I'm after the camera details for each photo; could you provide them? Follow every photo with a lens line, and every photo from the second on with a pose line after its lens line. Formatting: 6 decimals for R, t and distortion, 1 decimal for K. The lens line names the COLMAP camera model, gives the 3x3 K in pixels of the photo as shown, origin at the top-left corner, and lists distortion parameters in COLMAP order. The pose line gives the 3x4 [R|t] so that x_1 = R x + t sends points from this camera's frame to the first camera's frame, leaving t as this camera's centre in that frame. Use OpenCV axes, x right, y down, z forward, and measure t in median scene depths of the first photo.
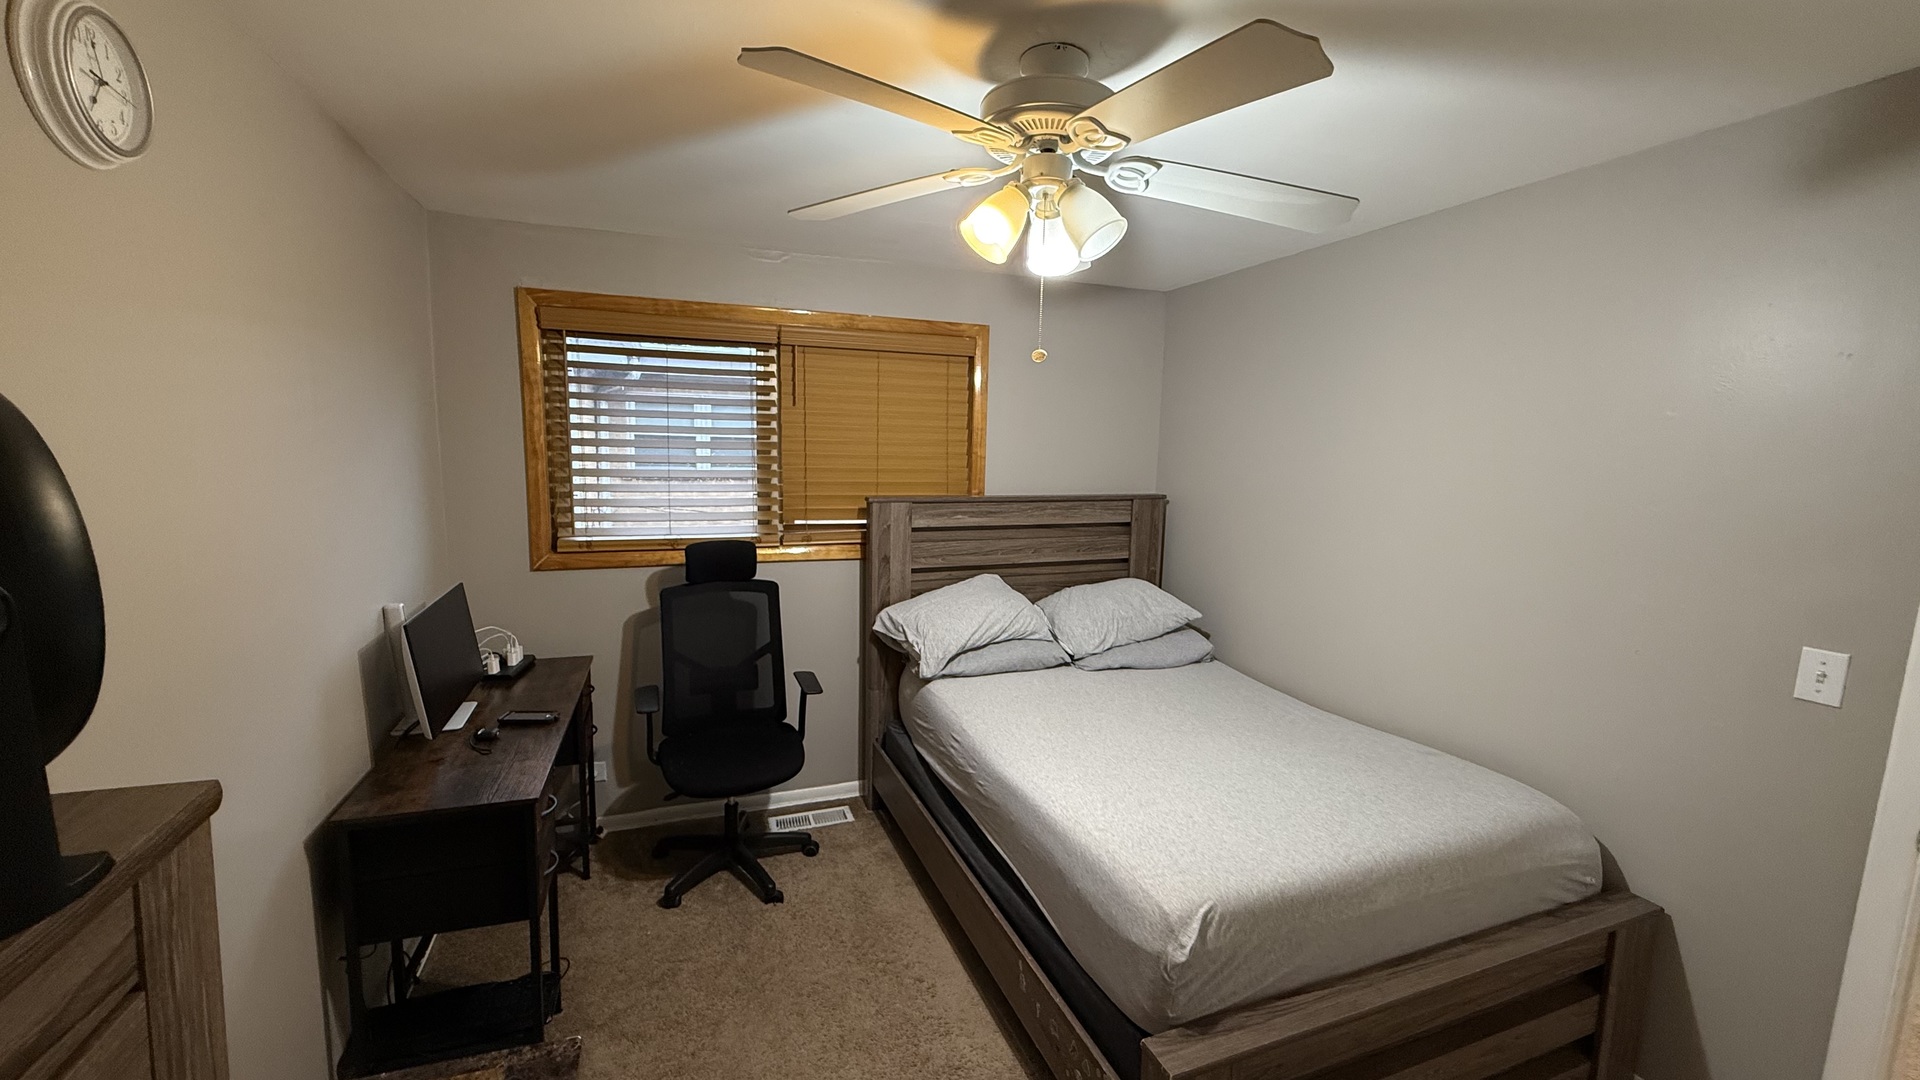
lens RADIAL K [[761.1, 0, 958.8], [0, 761.1, 543.0], [0, 0, 1]] dist [-0.001282, -0.000277]
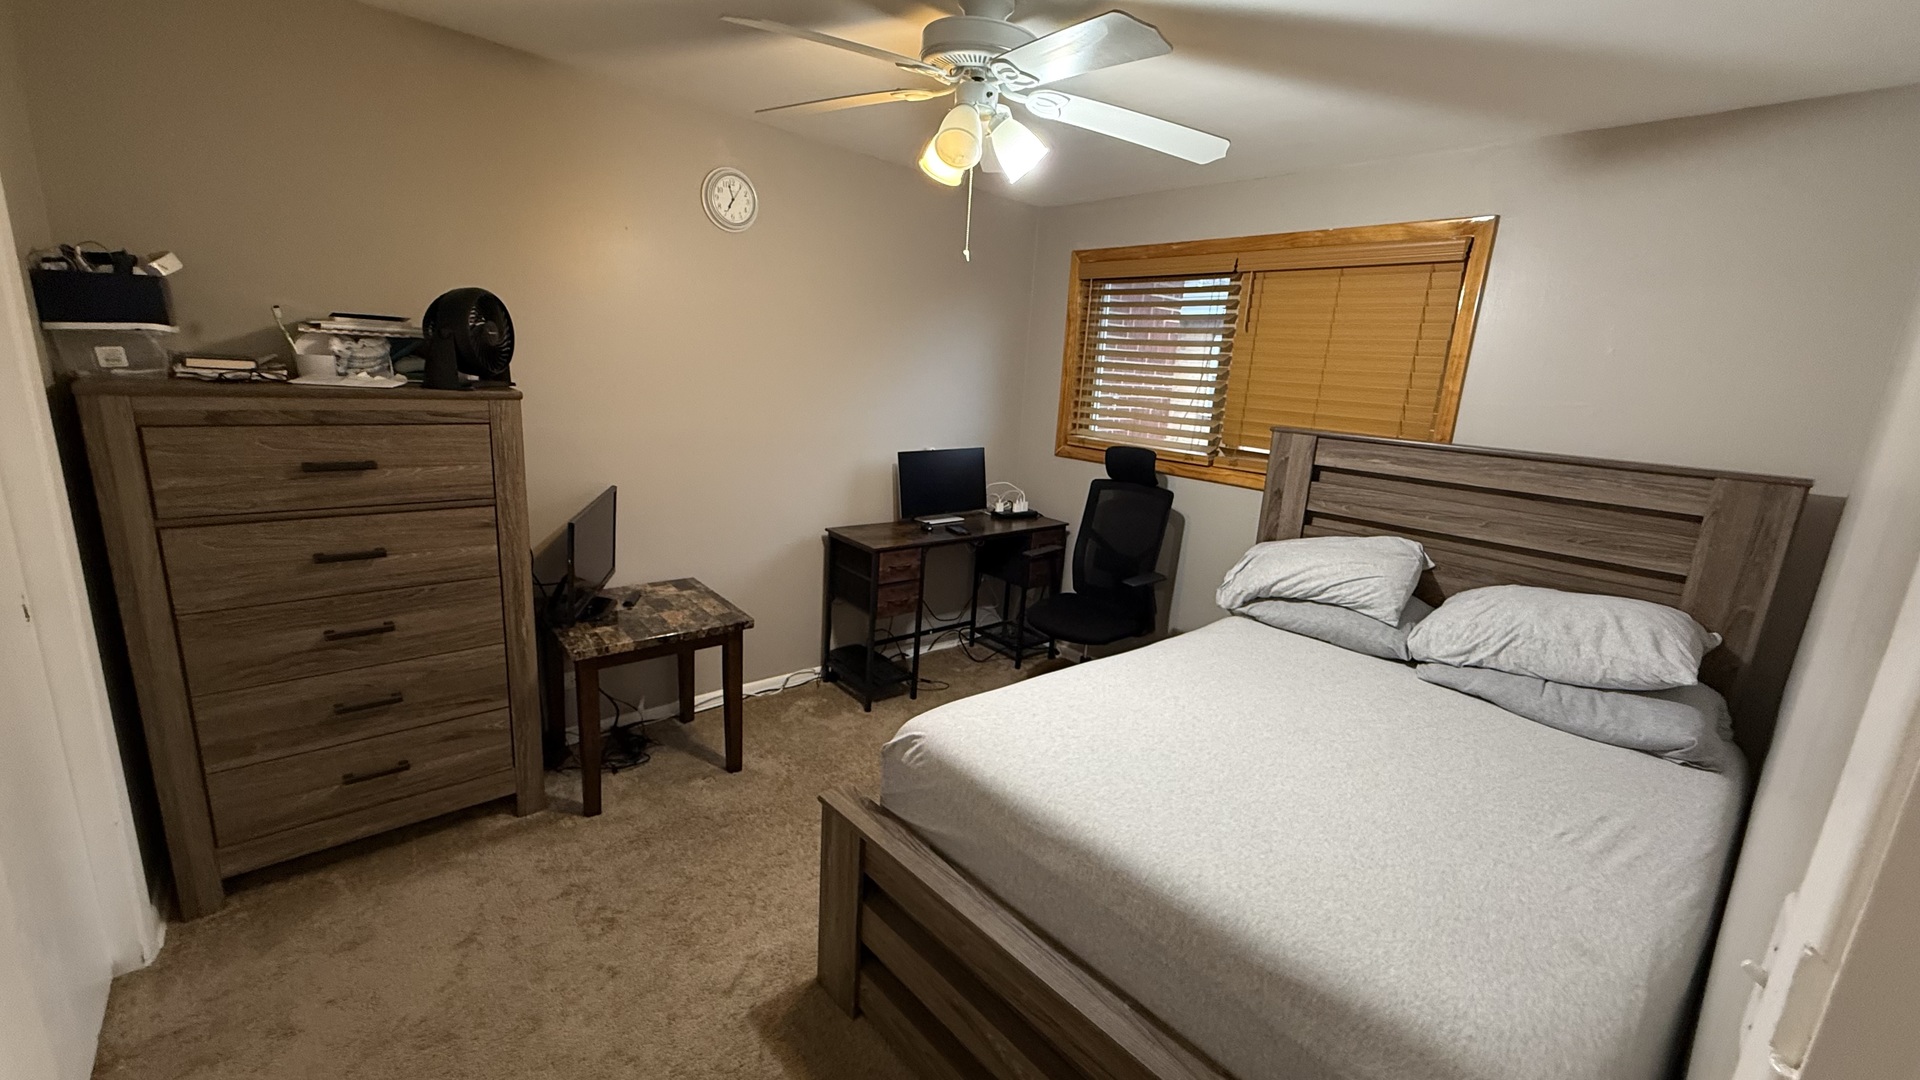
lens RADIAL K [[761.1, 0, 958.8], [0, 761.1, 543.0], [0, 0, 1]] dist [-0.001282, -0.000277]
pose [[0.356875, 0.213382, -0.909455, 0.639072], [-0.177601, 0.971303, 0.158202, 0.002276], [0.917114, 0.105062, 0.384531, 0.279942]]
